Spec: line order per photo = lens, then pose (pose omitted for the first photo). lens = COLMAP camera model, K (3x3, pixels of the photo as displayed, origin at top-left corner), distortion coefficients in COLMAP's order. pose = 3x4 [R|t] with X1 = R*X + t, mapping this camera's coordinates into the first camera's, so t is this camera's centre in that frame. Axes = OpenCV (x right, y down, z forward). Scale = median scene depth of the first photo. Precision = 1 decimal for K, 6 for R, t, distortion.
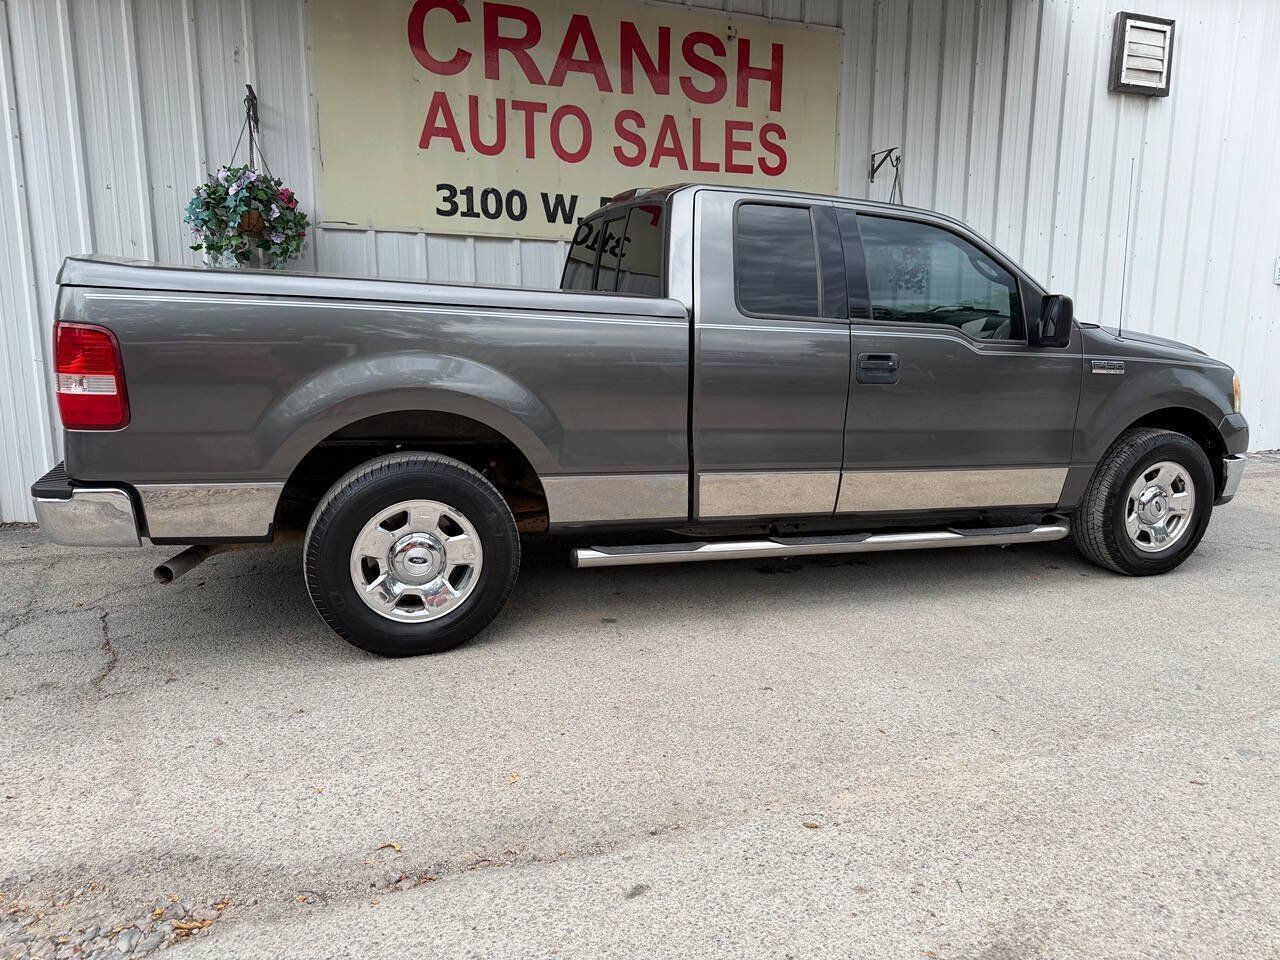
lens RADIAL K [[903.1, 0, 650.7], [0, 903.1, 488.3], [0, 0, 1]] dist [0.032370, -0.044209]
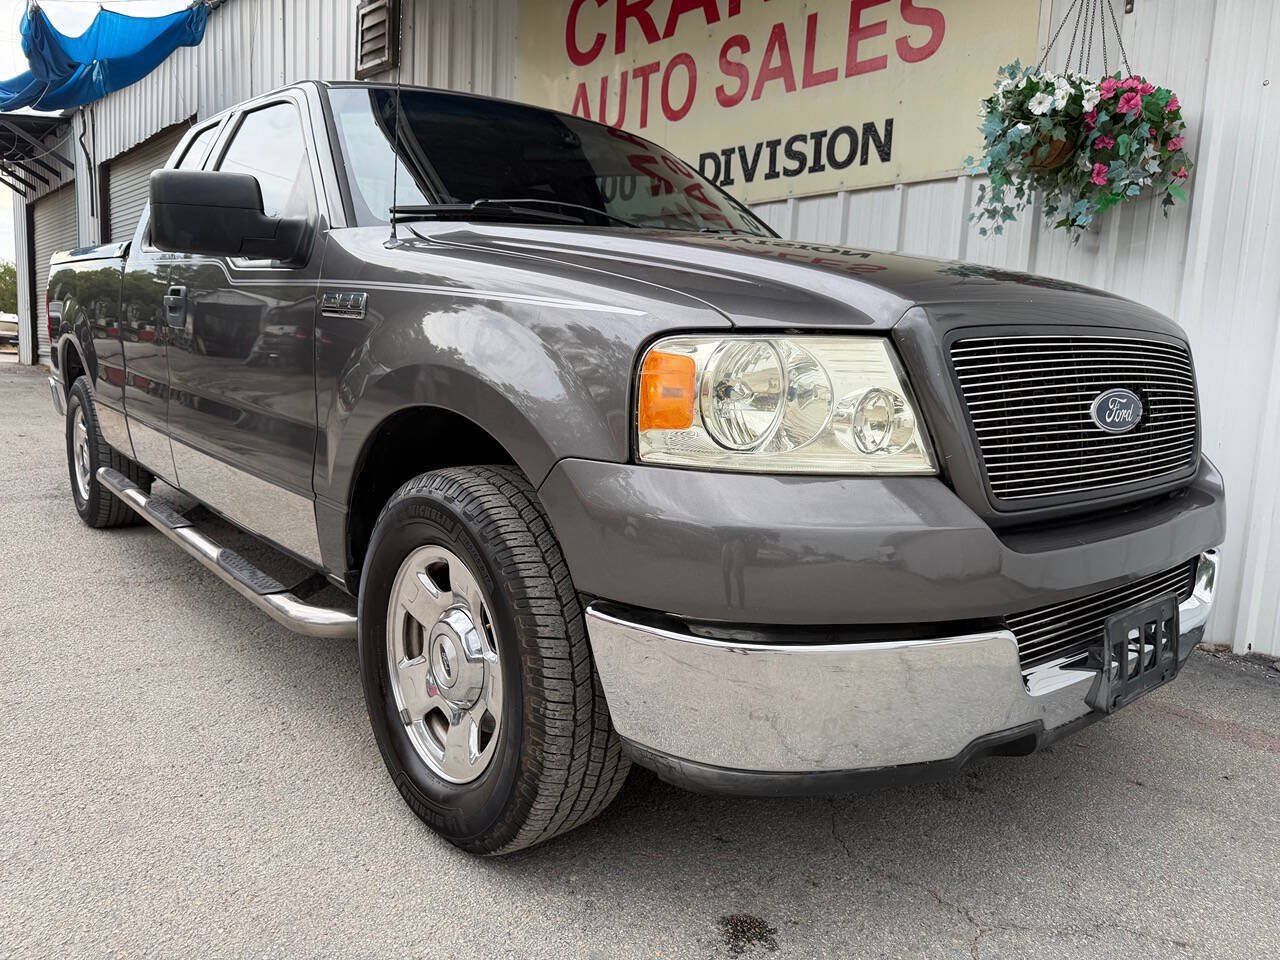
lens RADIAL K [[914.8, 0, 628.4], [0, 914.8, 477.0], [0, 0, 1]] dist [0.014308, -0.025135]
pose [[0.337403, 0.127148, -0.932734, 0.764433], [-0.208637, 0.976295, 0.057614, -0.078039], [0.917949, 0.175164, 0.355933, 0.740631]]
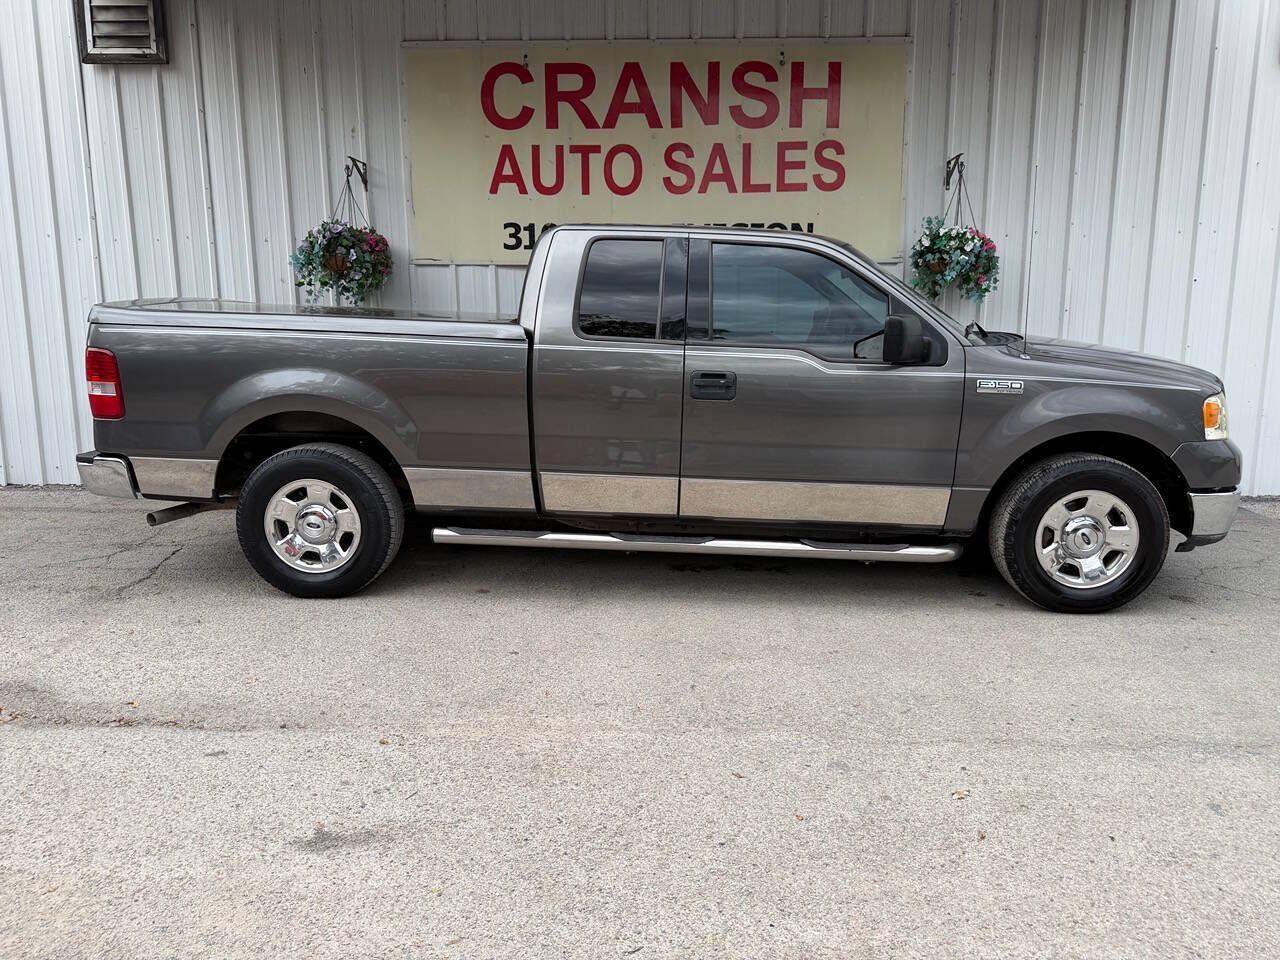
lens RADIAL K [[903.1, 0, 636.8], [0, 903.1, 497.5], [0, 0, 1]] dist [0.032370, -0.044209]
pose [[0.917006, 0.063287, -0.393820, 0.406861], [-0.061606, 0.997957, 0.016923, -0.007361], [0.394087, 0.008743, 0.919032, -0.017775]]
